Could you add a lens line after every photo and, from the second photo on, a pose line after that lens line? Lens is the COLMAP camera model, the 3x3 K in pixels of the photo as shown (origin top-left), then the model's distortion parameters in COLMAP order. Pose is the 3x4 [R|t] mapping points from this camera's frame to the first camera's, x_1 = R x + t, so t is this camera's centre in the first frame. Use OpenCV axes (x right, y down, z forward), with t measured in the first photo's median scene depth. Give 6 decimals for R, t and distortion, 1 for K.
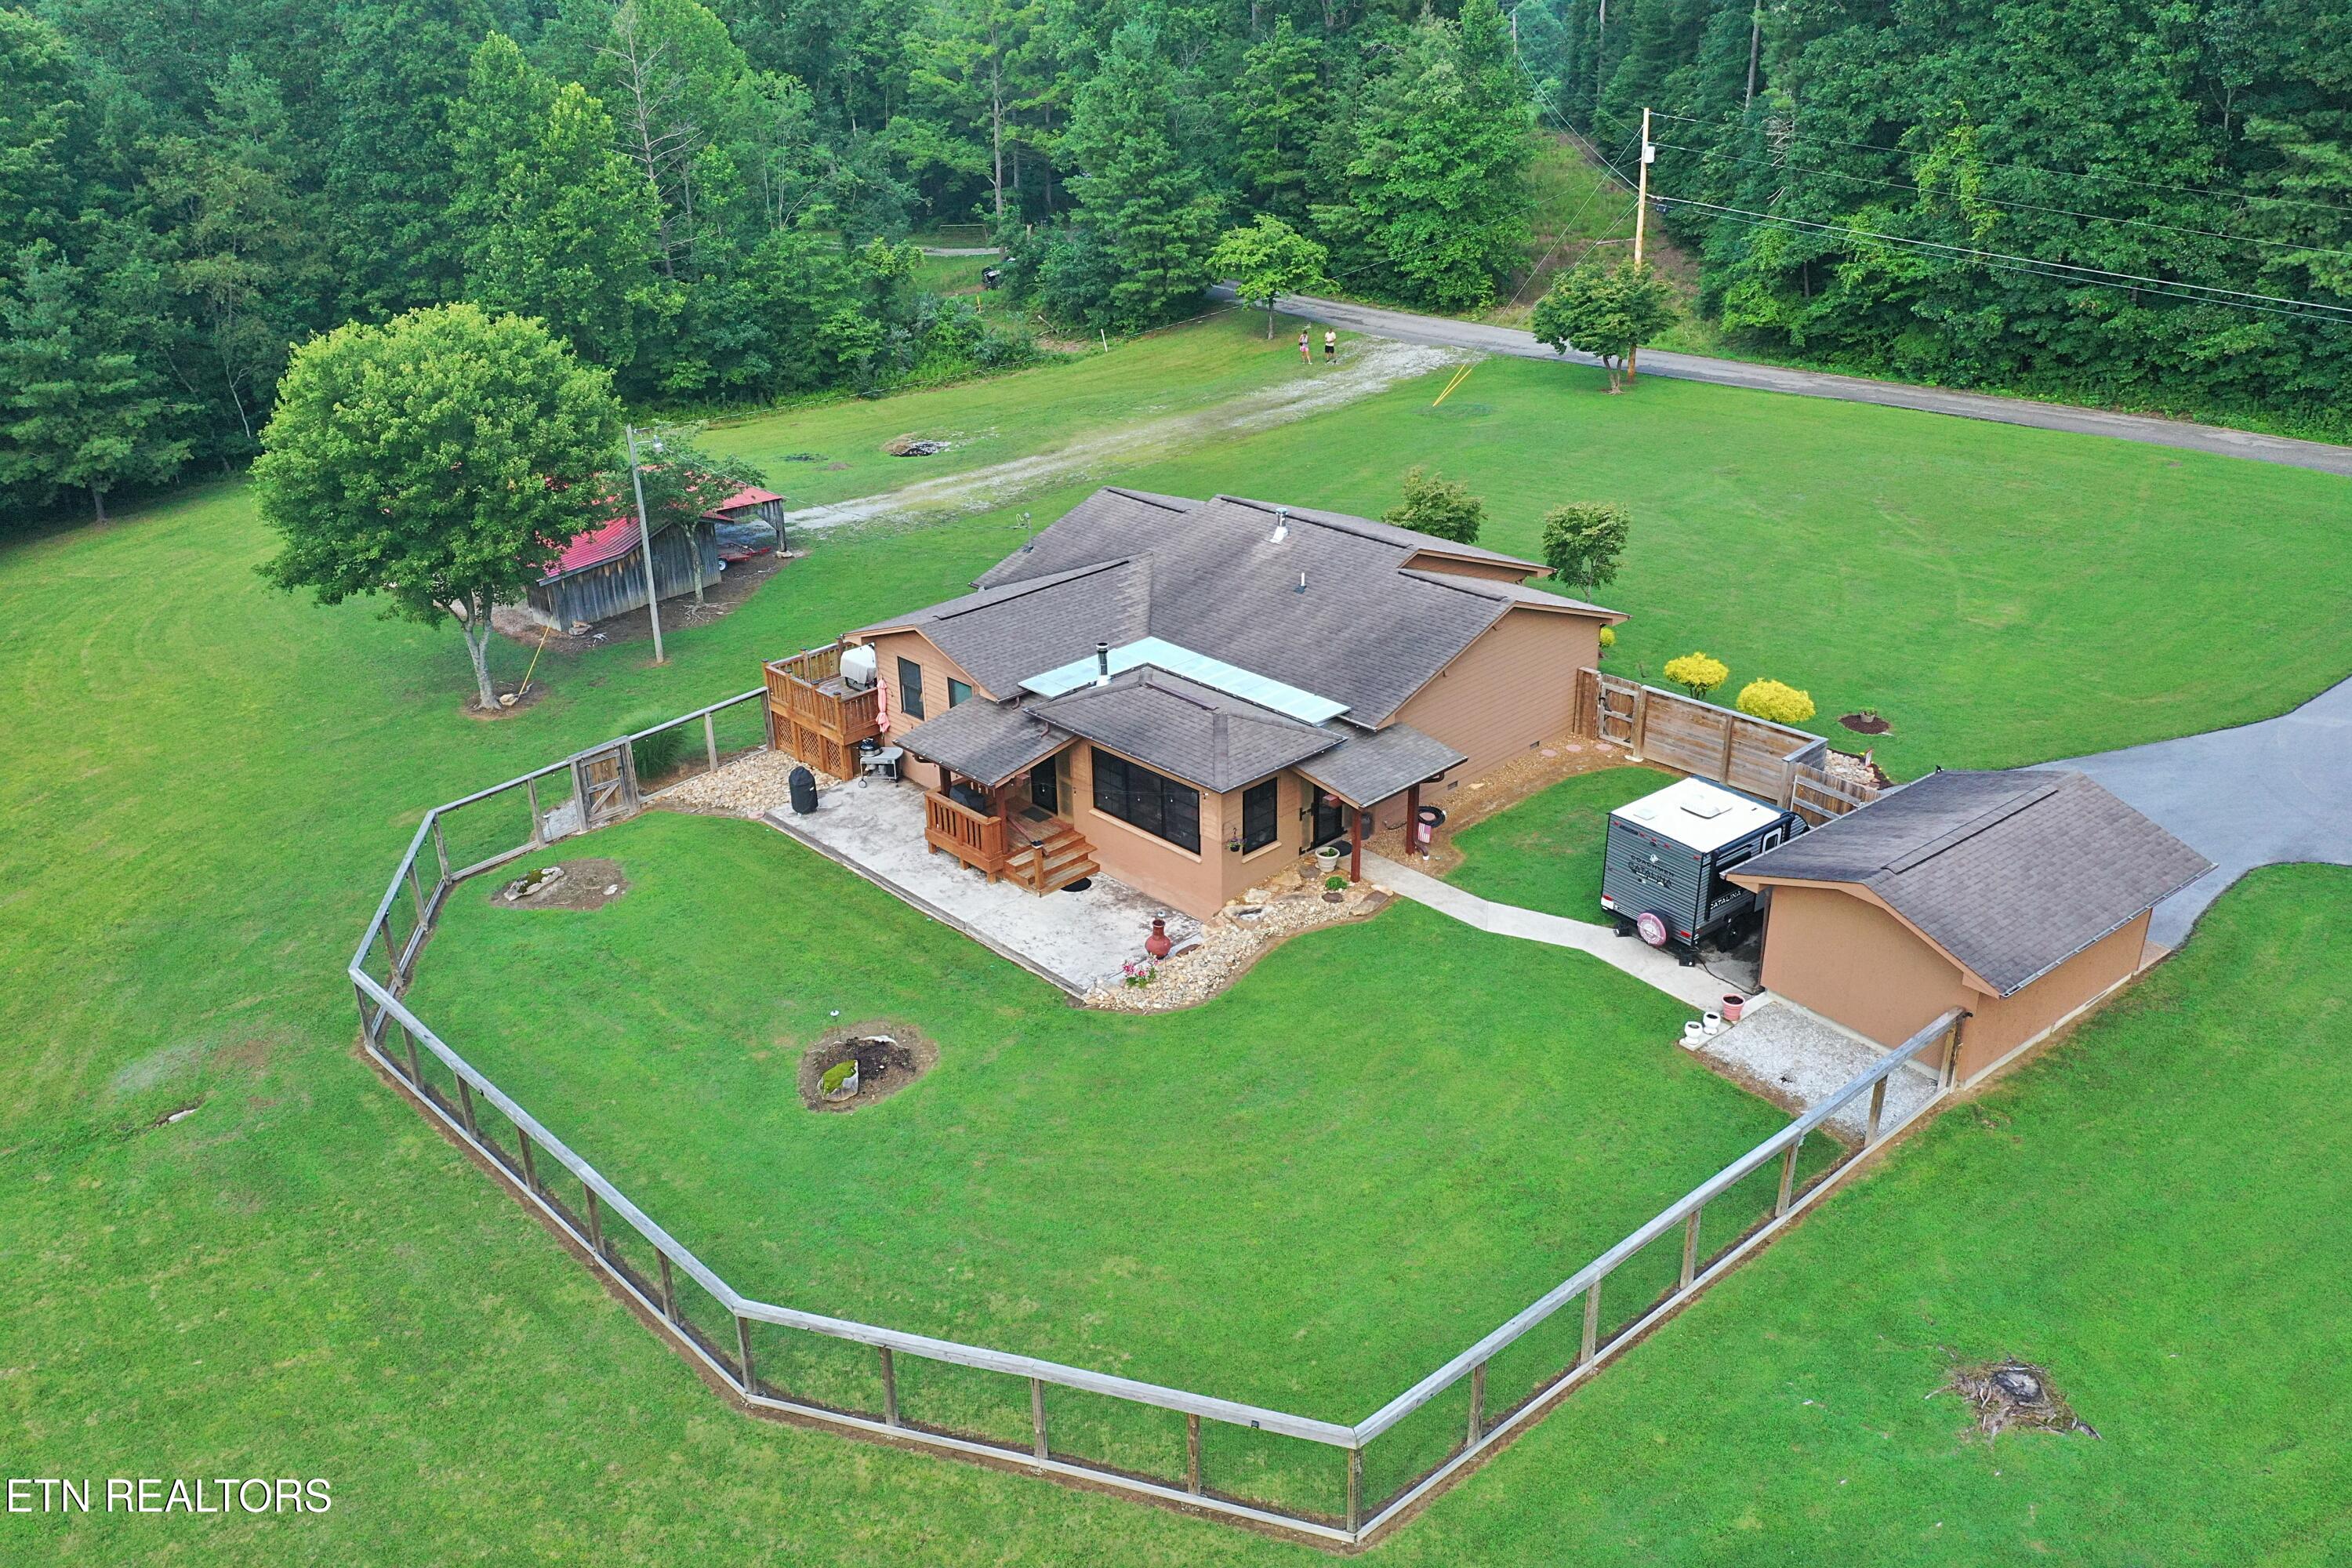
lens RADIAL K [[1861.8, 0, 1184.4], [0, 1861.8, 775.8], [0, 0, 1]] dist [-0.001518, -0.001816]
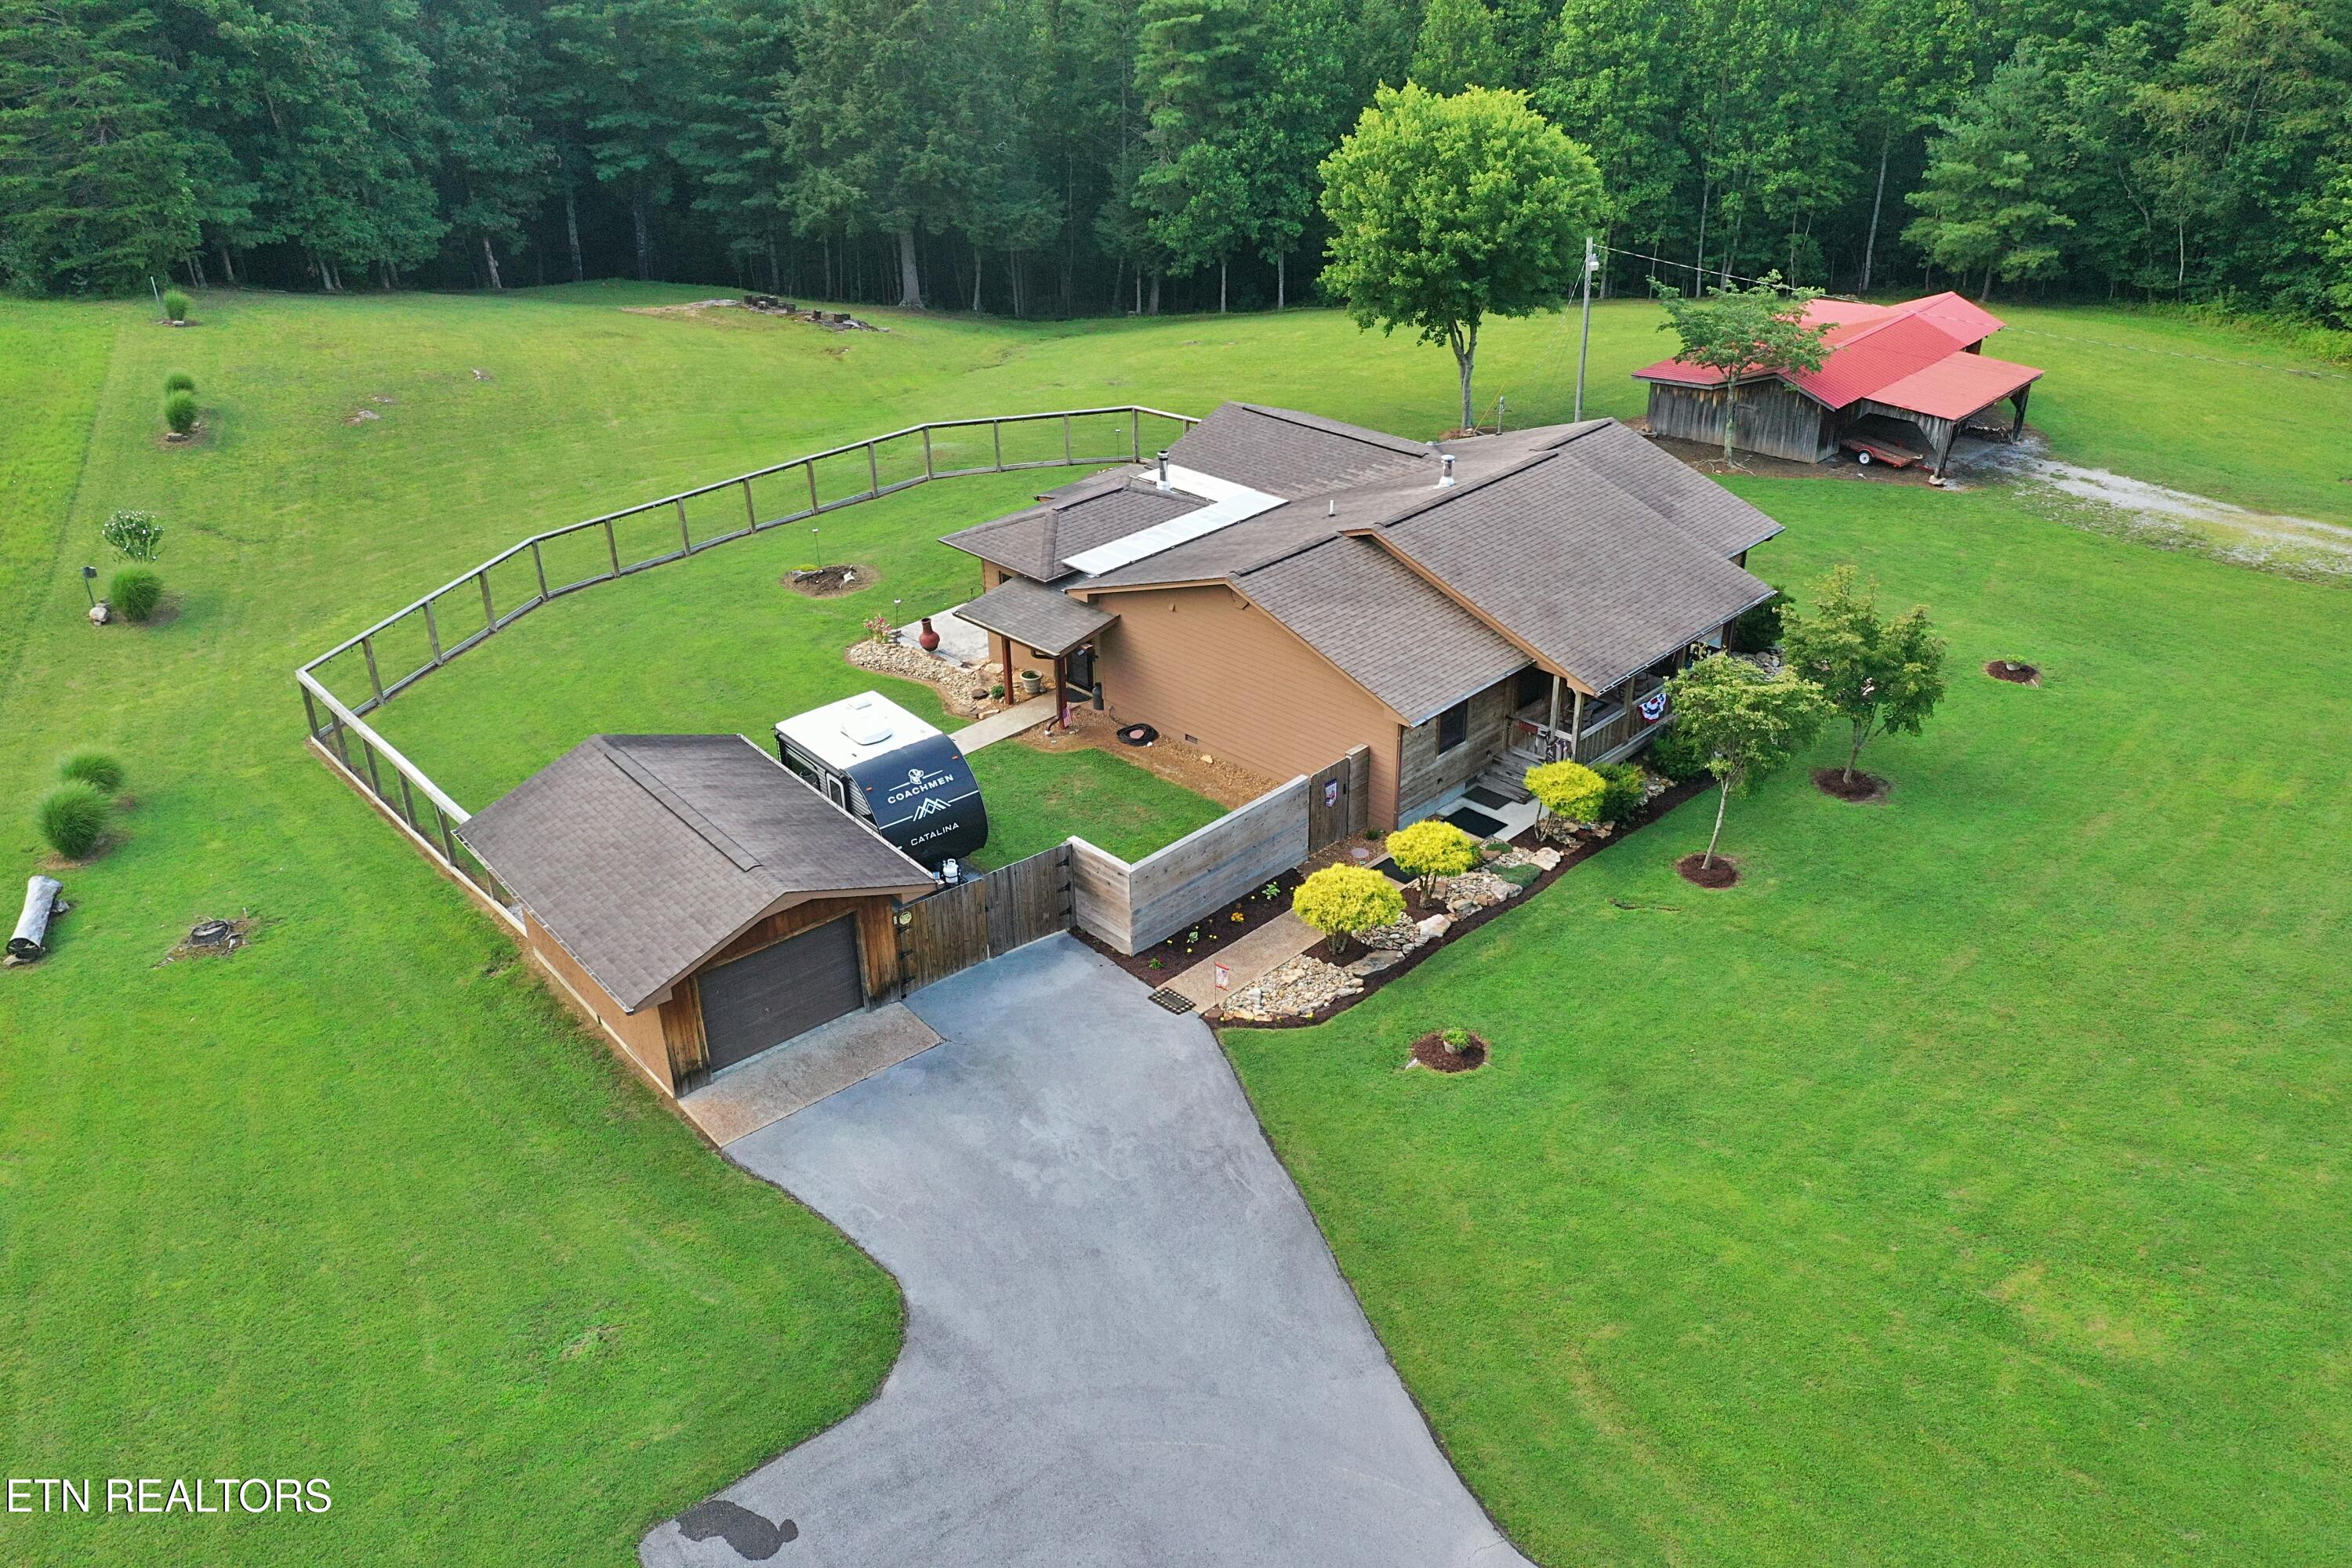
lens RADIAL K [[1861.8, 0, 1184.9], [0, 1861.8, 774.5], [0, 0, 1]] dist [-0.001518, -0.001816]
pose [[0.020441, 0.485849, -0.873803, 0.576605], [-0.400454, 0.804795, 0.438112, -0.230971], [0.916089, 0.340963, 0.211011, 0.481227]]
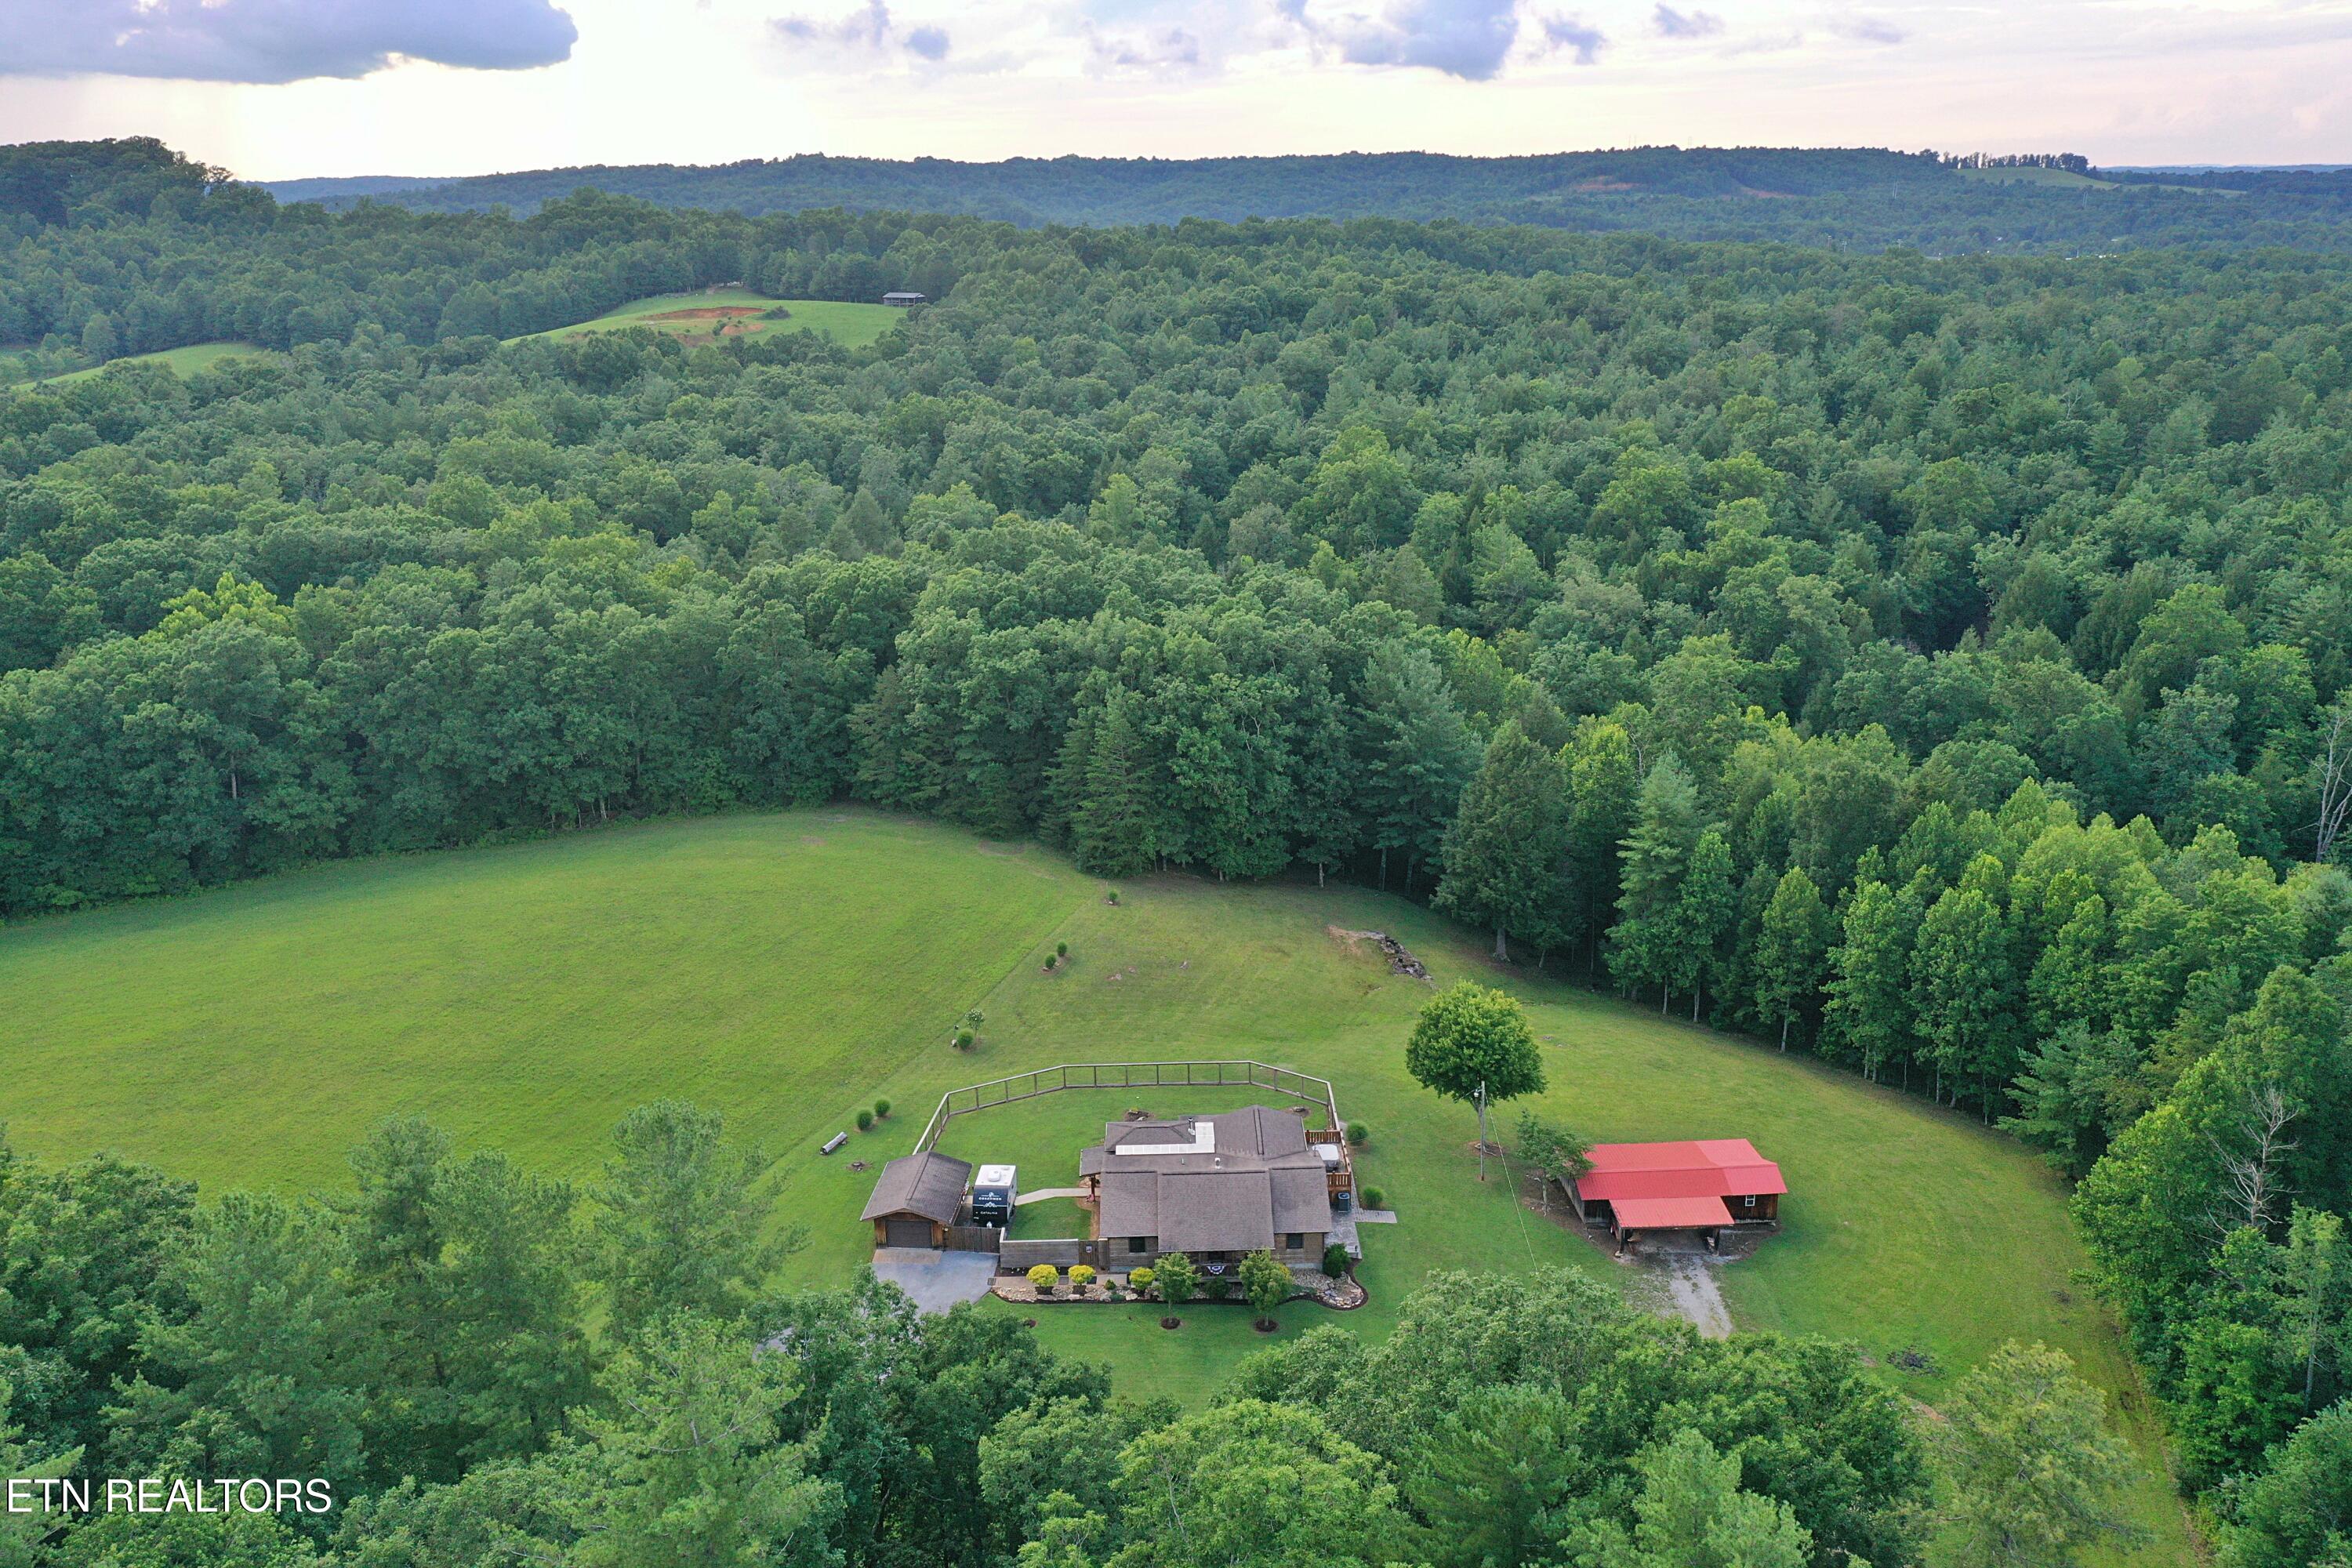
lens RADIAL K [[1861.8, 0, 1171.0], [0, 1861.8, 781.6], [0, 0, 1]] dist [-0.001518, -0.001816]
pose [[-0.690263, 0.248690, -0.679478, 1.064298], [-0.271879, 0.781117, 0.562084, -1.229966], [0.670536, 0.572721, -0.471562, 1.181776]]
